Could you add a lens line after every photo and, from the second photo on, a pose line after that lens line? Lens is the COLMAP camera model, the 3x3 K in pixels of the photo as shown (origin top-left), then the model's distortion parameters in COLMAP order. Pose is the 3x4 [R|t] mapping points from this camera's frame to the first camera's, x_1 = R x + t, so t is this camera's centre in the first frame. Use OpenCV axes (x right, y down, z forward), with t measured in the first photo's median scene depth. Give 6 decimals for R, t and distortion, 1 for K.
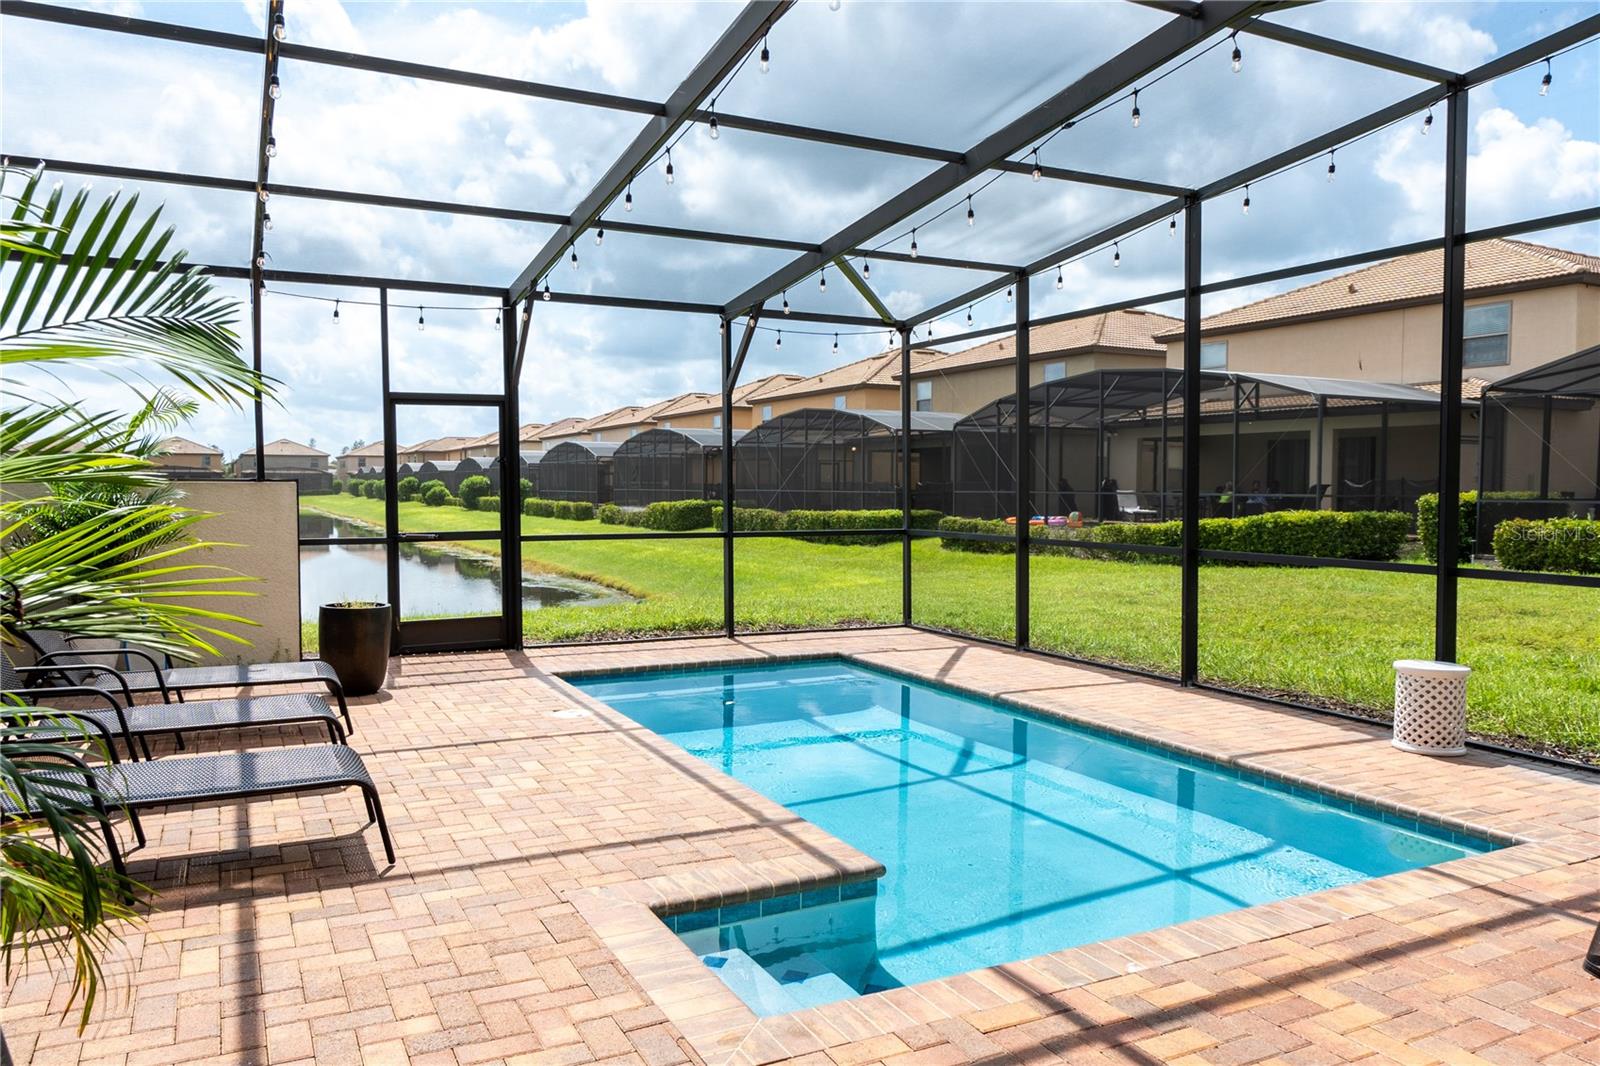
lens RADIAL K [[1120.8, 0, 731.0], [0, 1120.8, 514.4], [0, 0, 1]] dist [-0.003838, -0.004636]
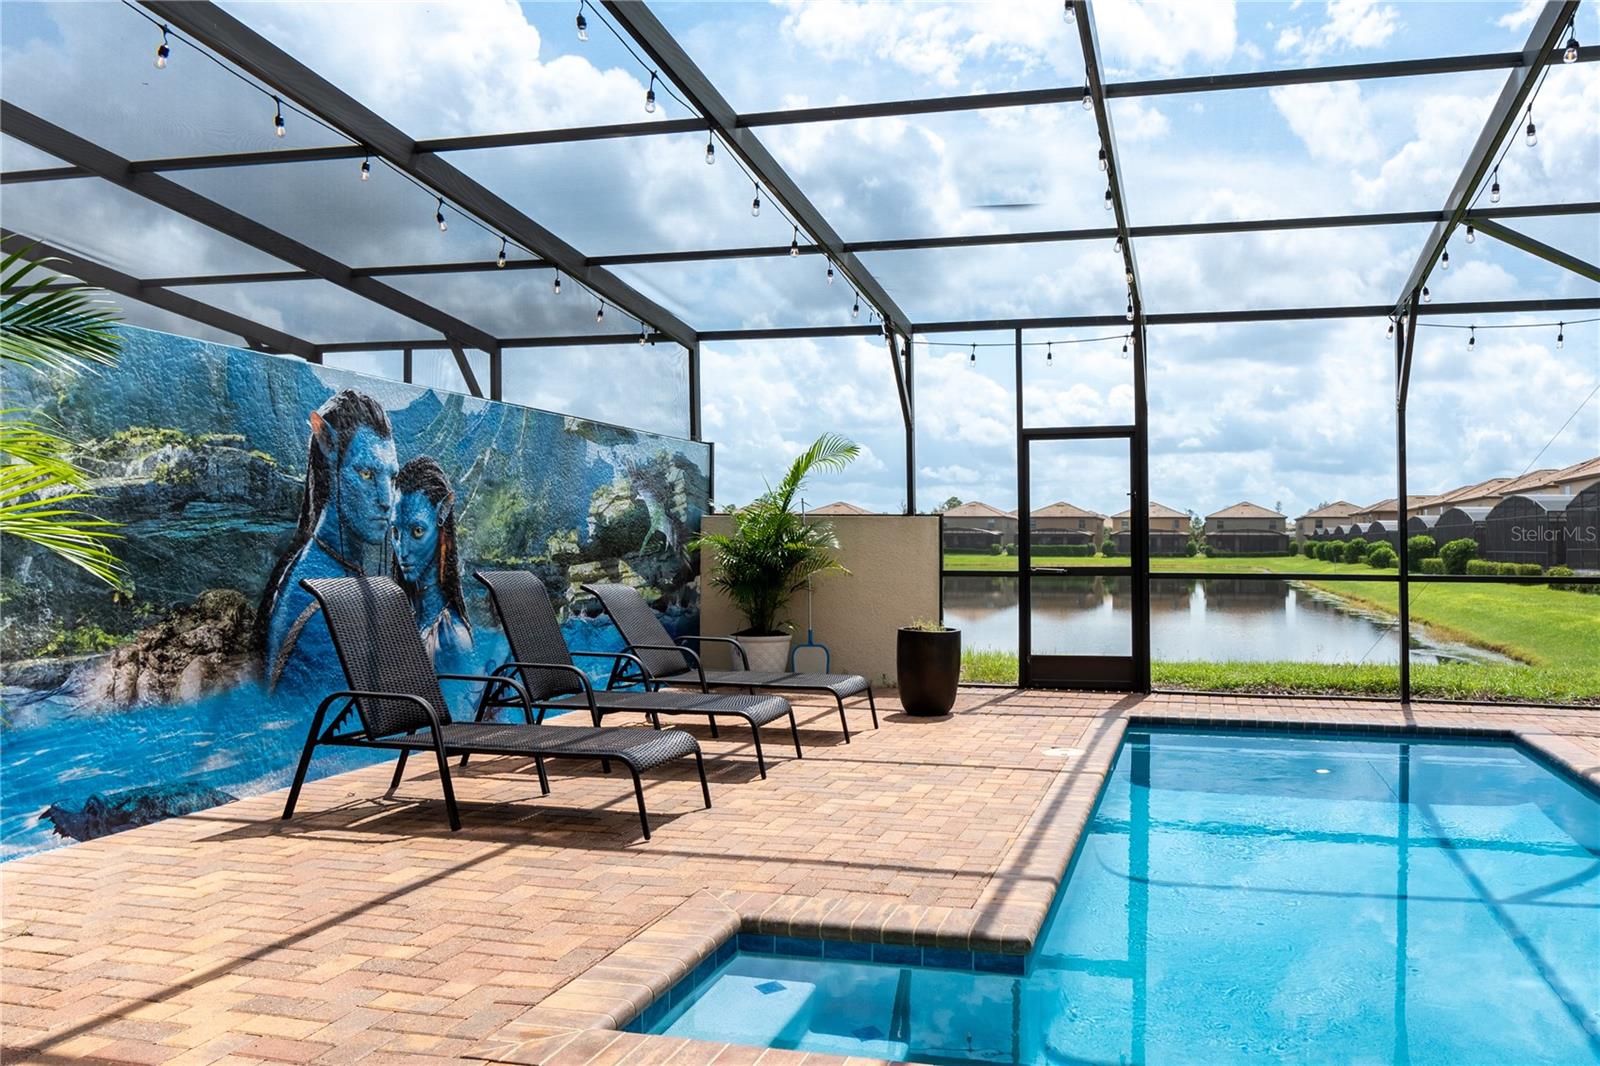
lens RADIAL K [[1120.8, 0, 859.1], [0, 1120.8, 529.0], [0, 0, 1]] dist [-0.003838, -0.004636]
pose [[0.788071, -0.002829, -0.615578, 0.518640], [-0.020507, 0.999314, -0.030845, 0.041810], [0.615243, 0.036932, 0.787472, 0.263416]]
